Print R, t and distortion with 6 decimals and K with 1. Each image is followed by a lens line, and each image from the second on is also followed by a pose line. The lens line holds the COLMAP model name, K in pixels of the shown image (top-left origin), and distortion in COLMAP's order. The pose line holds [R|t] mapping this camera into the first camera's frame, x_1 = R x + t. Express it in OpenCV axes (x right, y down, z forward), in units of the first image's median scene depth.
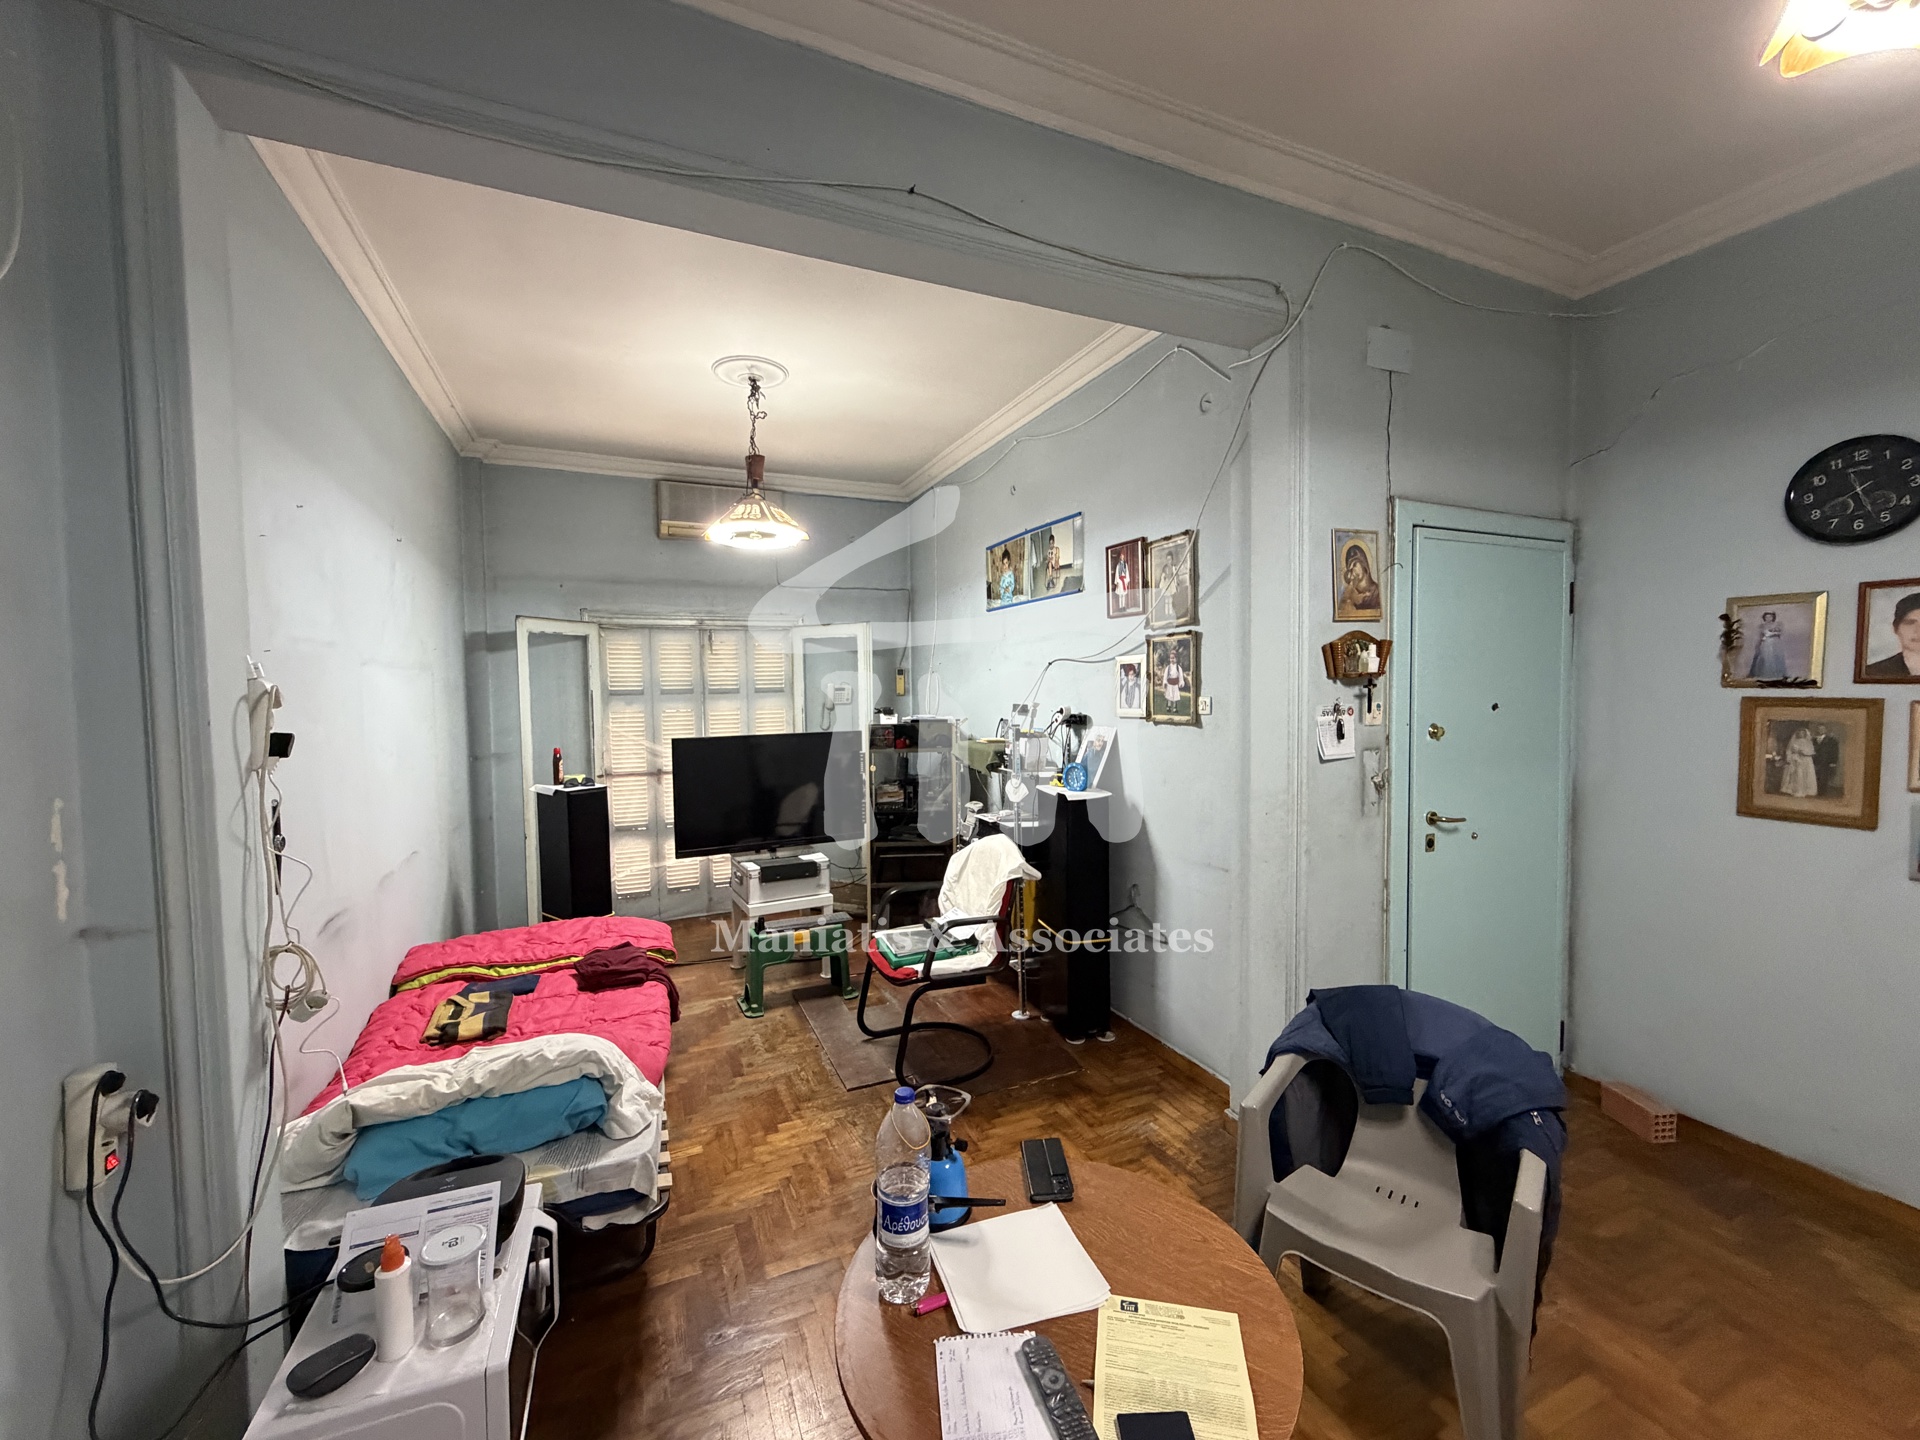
lens RADIAL K [[762.3, 0, 954.9], [0, 762.3, 719.6], [0, 0, 1]] dist [-0.000855, 0.000177]
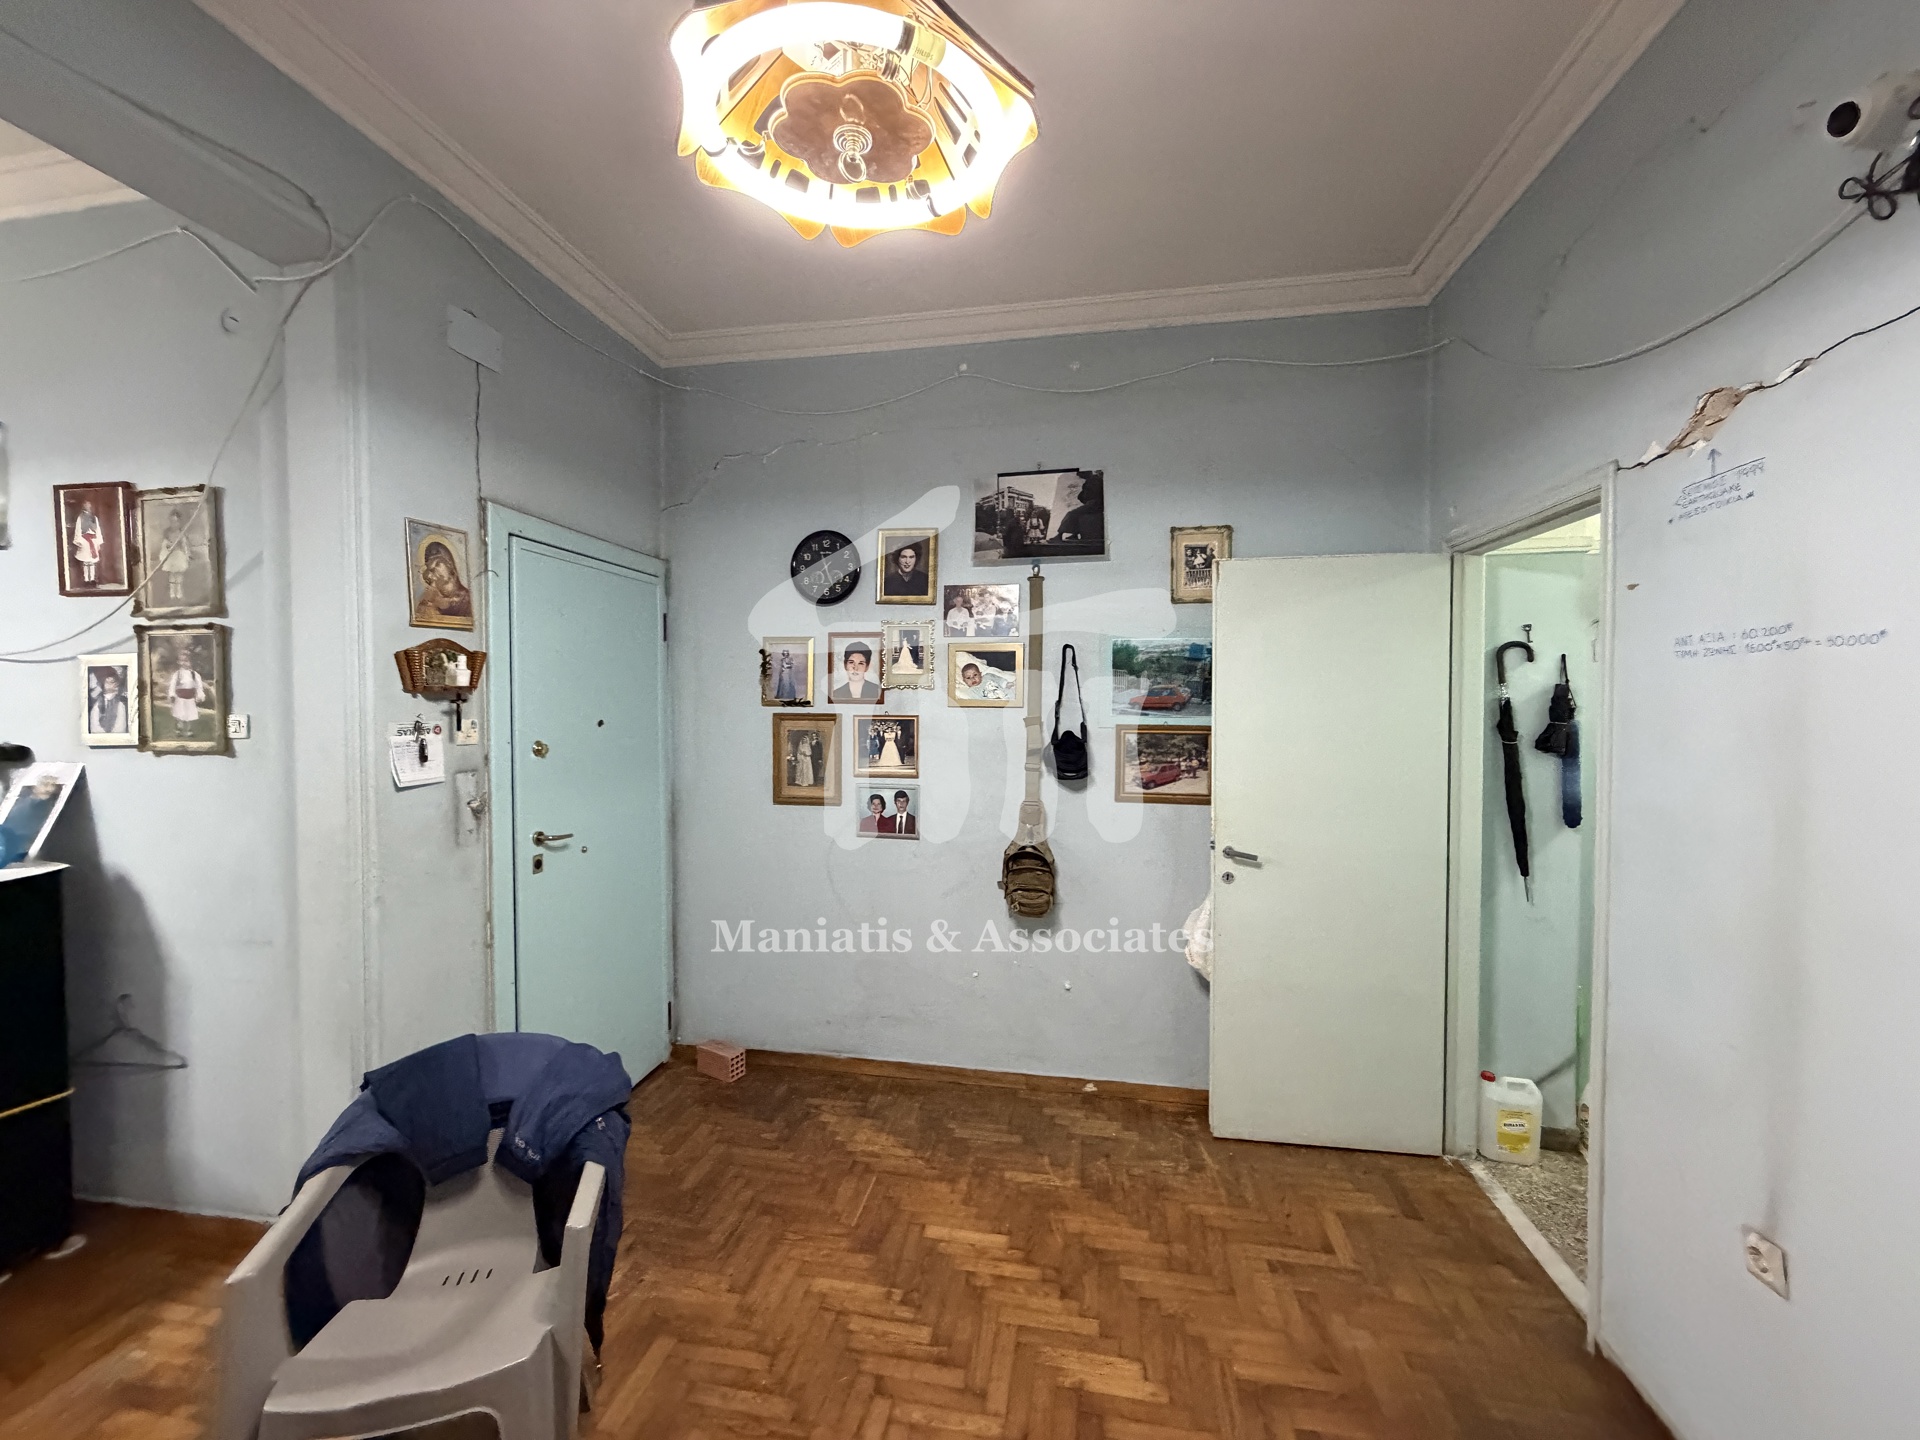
lens RADIAL K [[762.3, 0, 953.4], [0, 762.3, 719.6], [0, 0, 1]] dist [-0.000855, 0.000177]
pose [[0.556927, -0.007621, 0.830527, 0.101822], [0.031643, 0.999427, -0.012048, 0.005874], [-0.829959, 0.032991, 0.556849, 0.012925]]
